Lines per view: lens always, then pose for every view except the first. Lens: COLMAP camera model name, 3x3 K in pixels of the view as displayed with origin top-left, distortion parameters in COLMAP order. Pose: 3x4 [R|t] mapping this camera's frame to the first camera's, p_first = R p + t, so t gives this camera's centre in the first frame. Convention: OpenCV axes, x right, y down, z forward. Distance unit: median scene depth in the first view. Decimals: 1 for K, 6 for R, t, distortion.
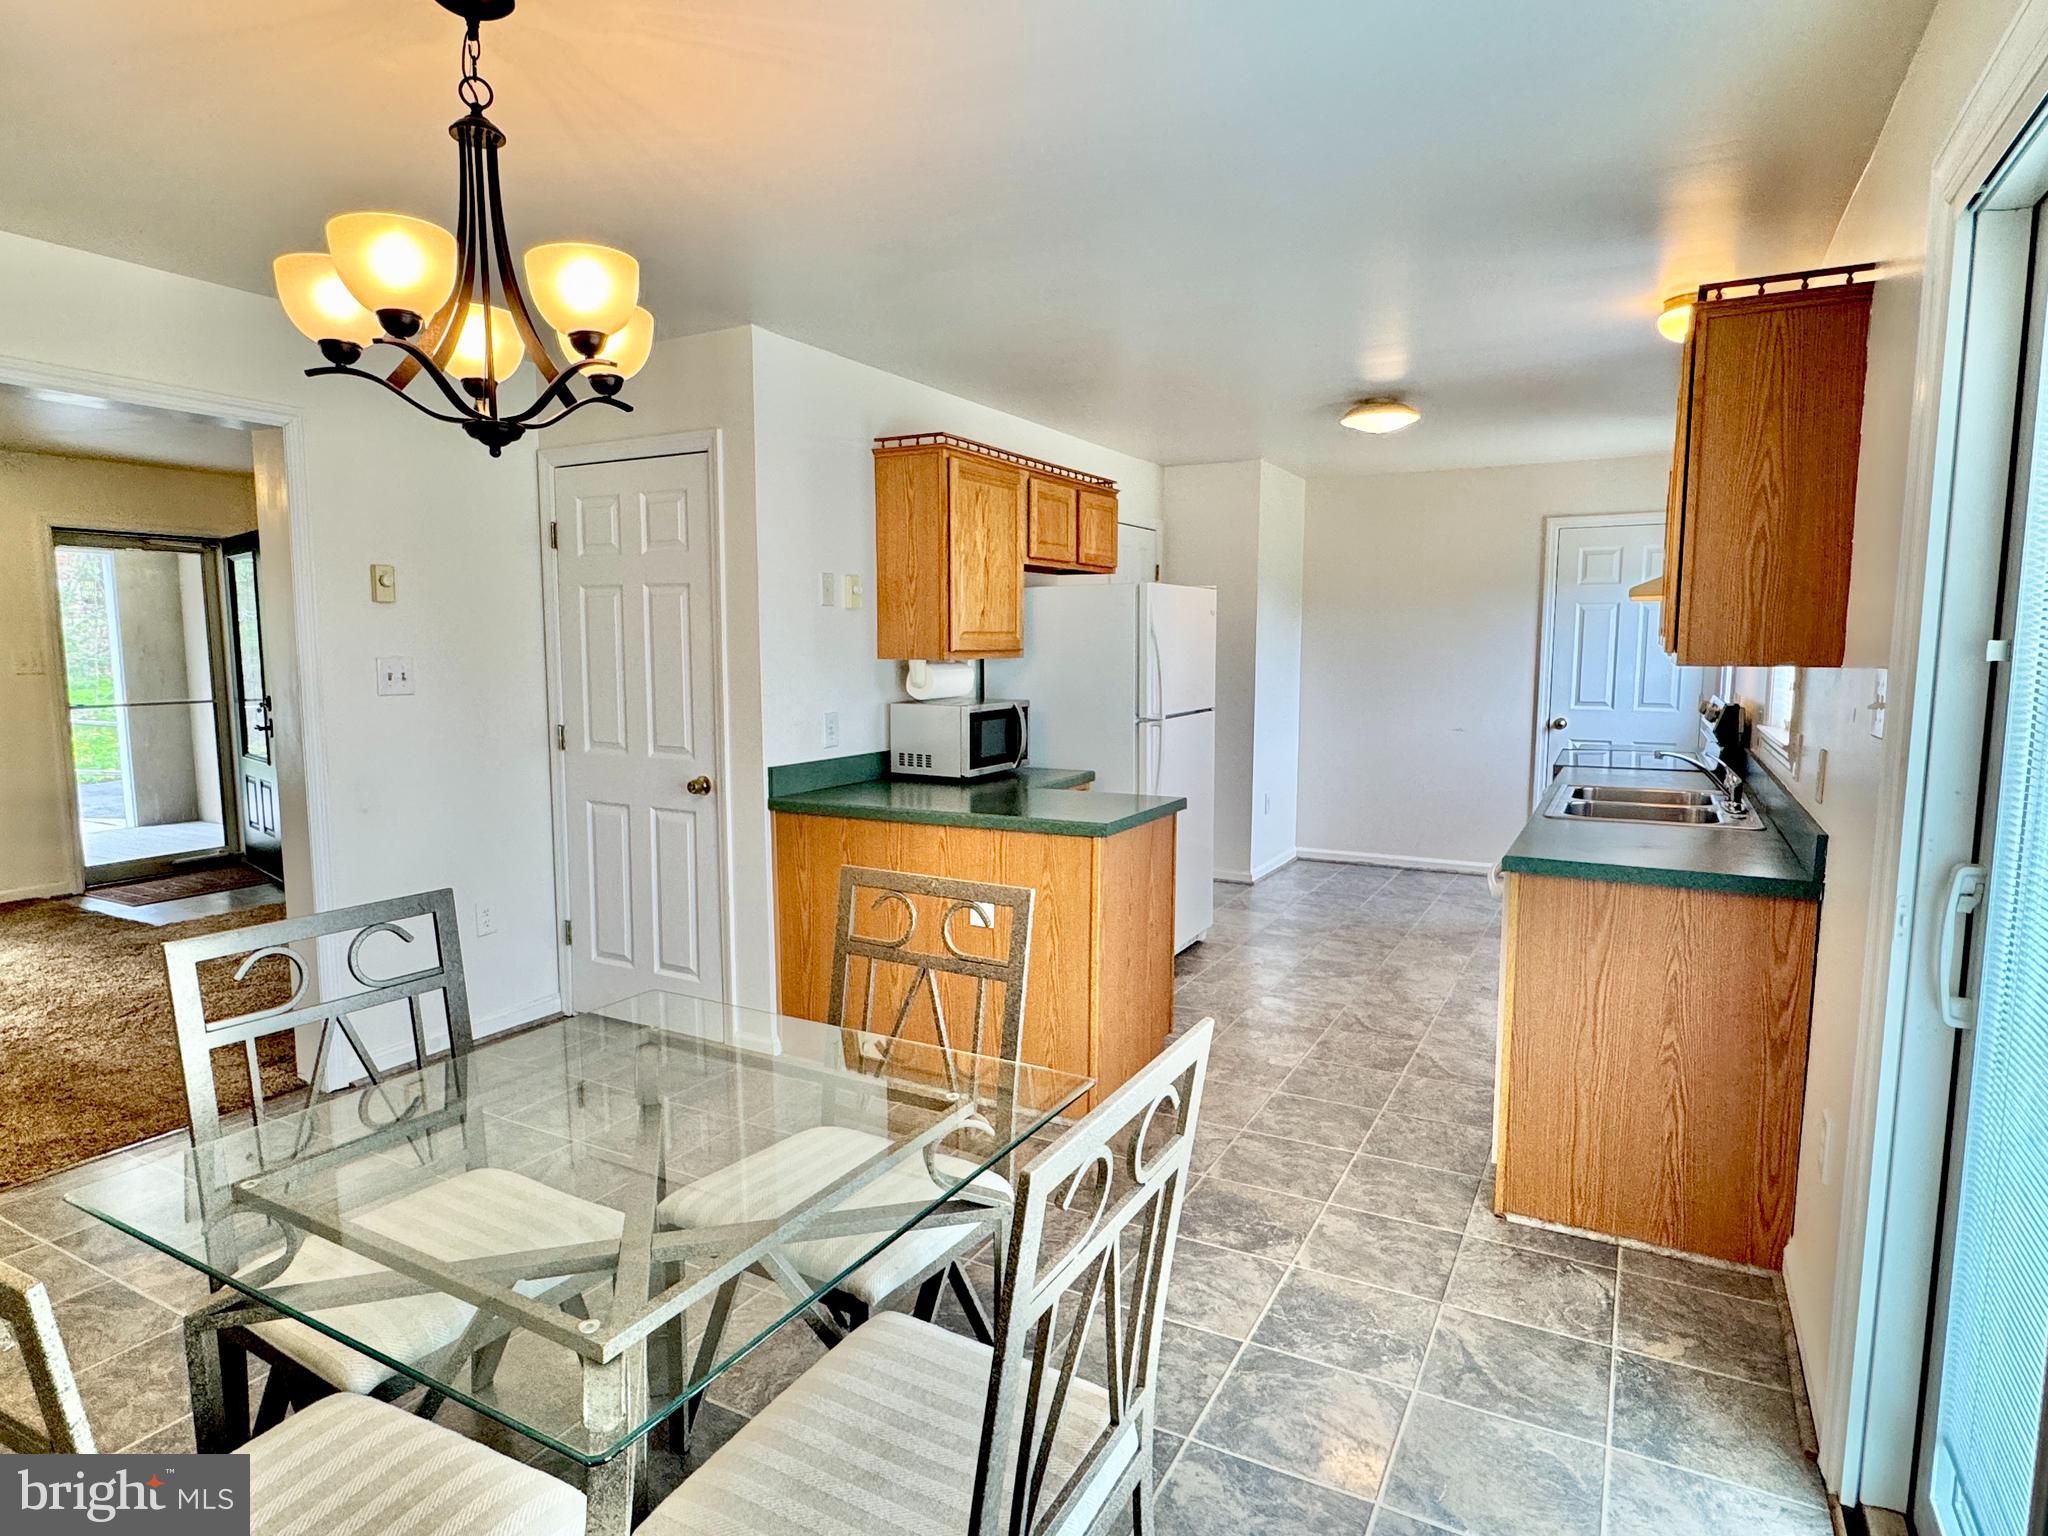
lens RADIAL K [[1142.5, 0, 1020.6], [0, 1142.5, 744.1], [0, 0, 1]] dist [0.016009, 0.000017]
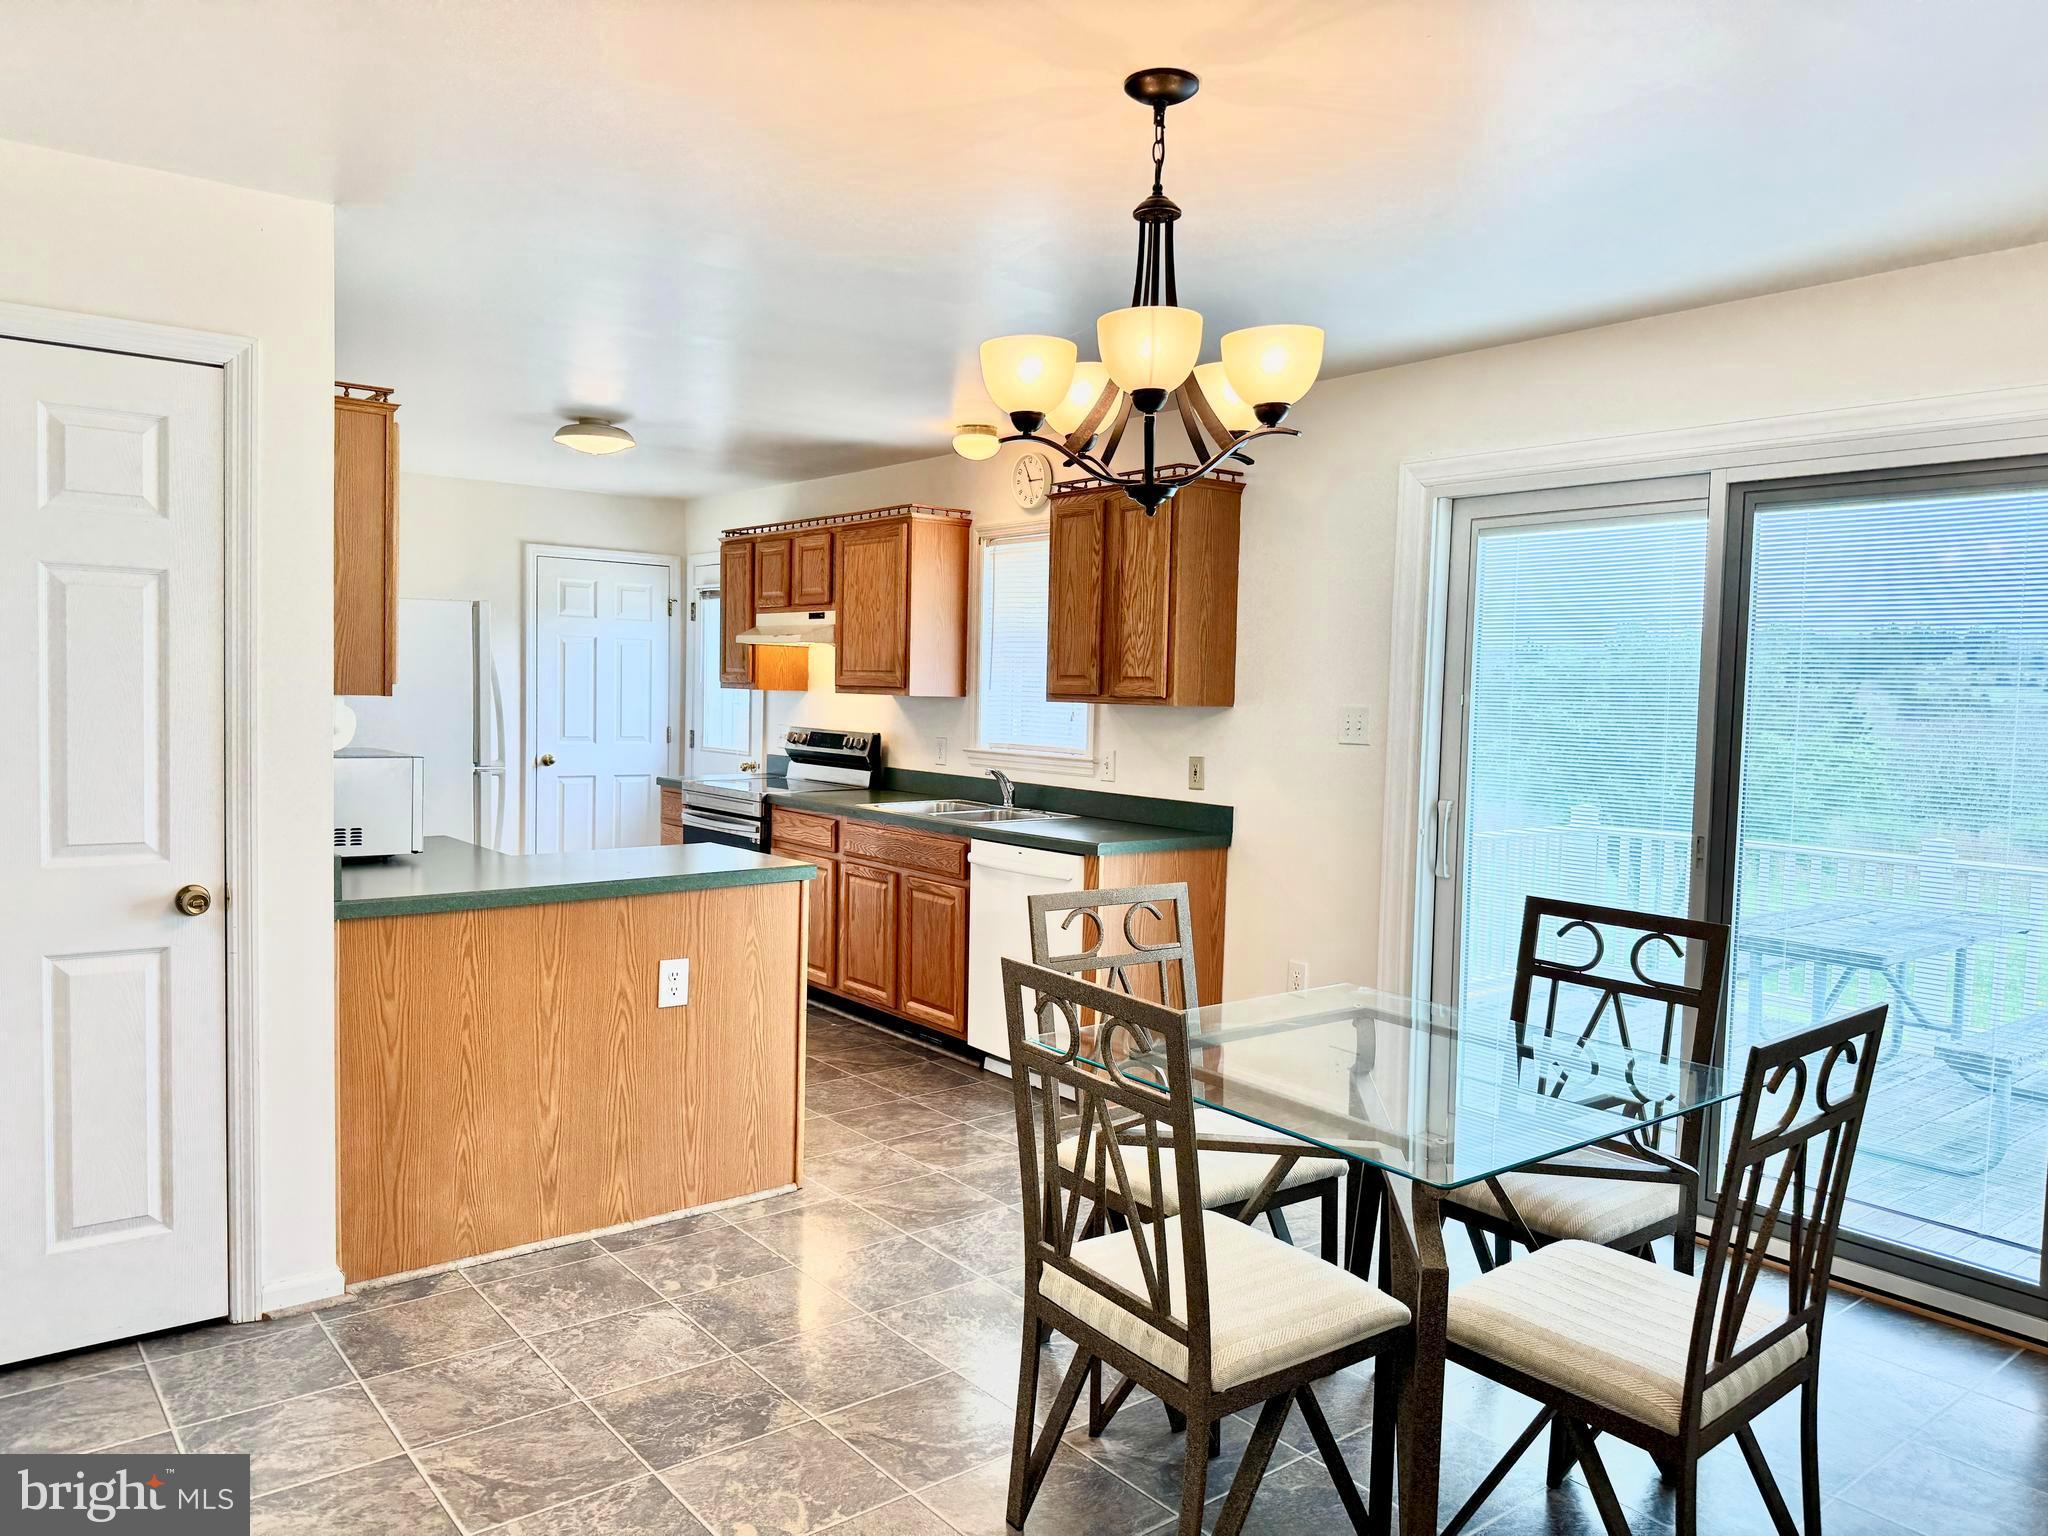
lens RADIAL K [[1453.7, 0, 1024.0], [0, 1453.7, 768.0], [0, 0, 1]] dist [0.019939, -0.027233]
pose [[0.380564, -0.044029, 0.923706, -0.806021], [0.059239, 0.997975, 0.023163, -0.025758], [-0.922855, 0.045905, 0.382401, 0.278447]]
